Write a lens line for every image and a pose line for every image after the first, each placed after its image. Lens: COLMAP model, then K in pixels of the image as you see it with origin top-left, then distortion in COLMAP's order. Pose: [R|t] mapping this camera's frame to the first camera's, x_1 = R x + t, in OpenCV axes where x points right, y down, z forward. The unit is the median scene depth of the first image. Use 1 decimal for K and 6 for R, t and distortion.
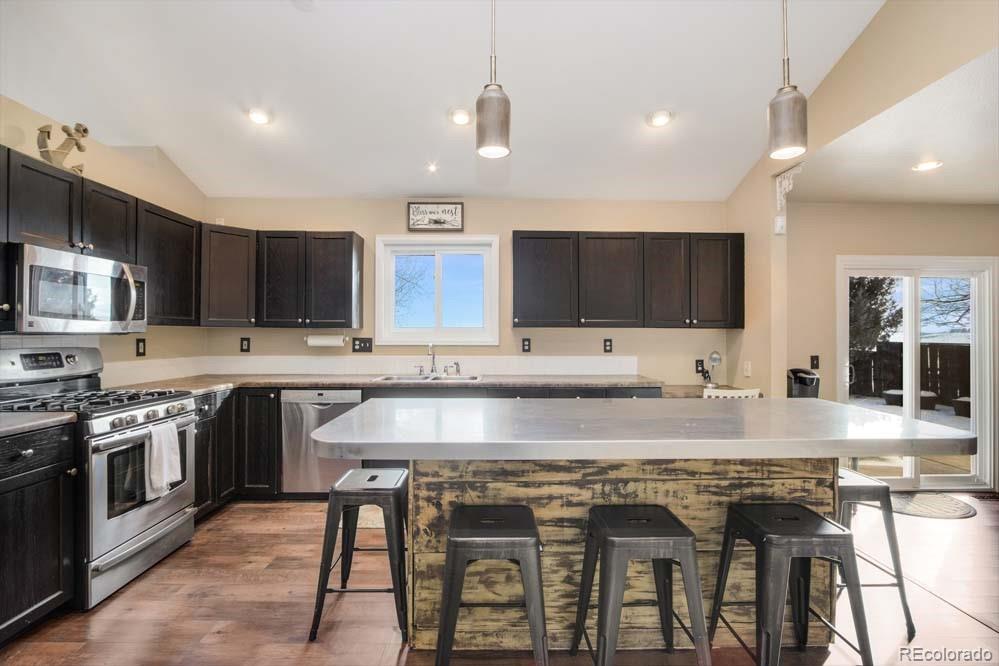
lens RADIAL K [[462.1, 0, 490.5], [0, 462.1, 331.2], [0, 0, 1]] dist [-0.004793, -0.000376]
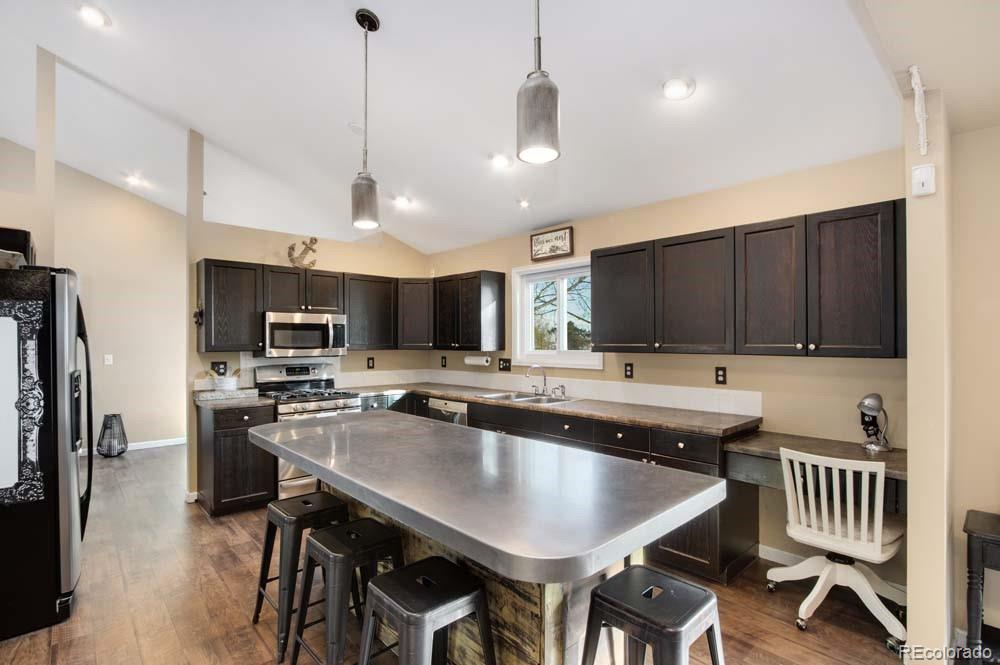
lens RADIAL K [[462.5, 0, 490.6], [0, 462.5, 339.2], [0, 0, 1]] dist [-0.004793, -0.000376]
pose [[0.682502, -0.008887, -0.730829, 0.598286], [0.008274, 0.999956, -0.004433, -0.032151], [0.730837, -0.003021, 0.682546, 0.197625]]
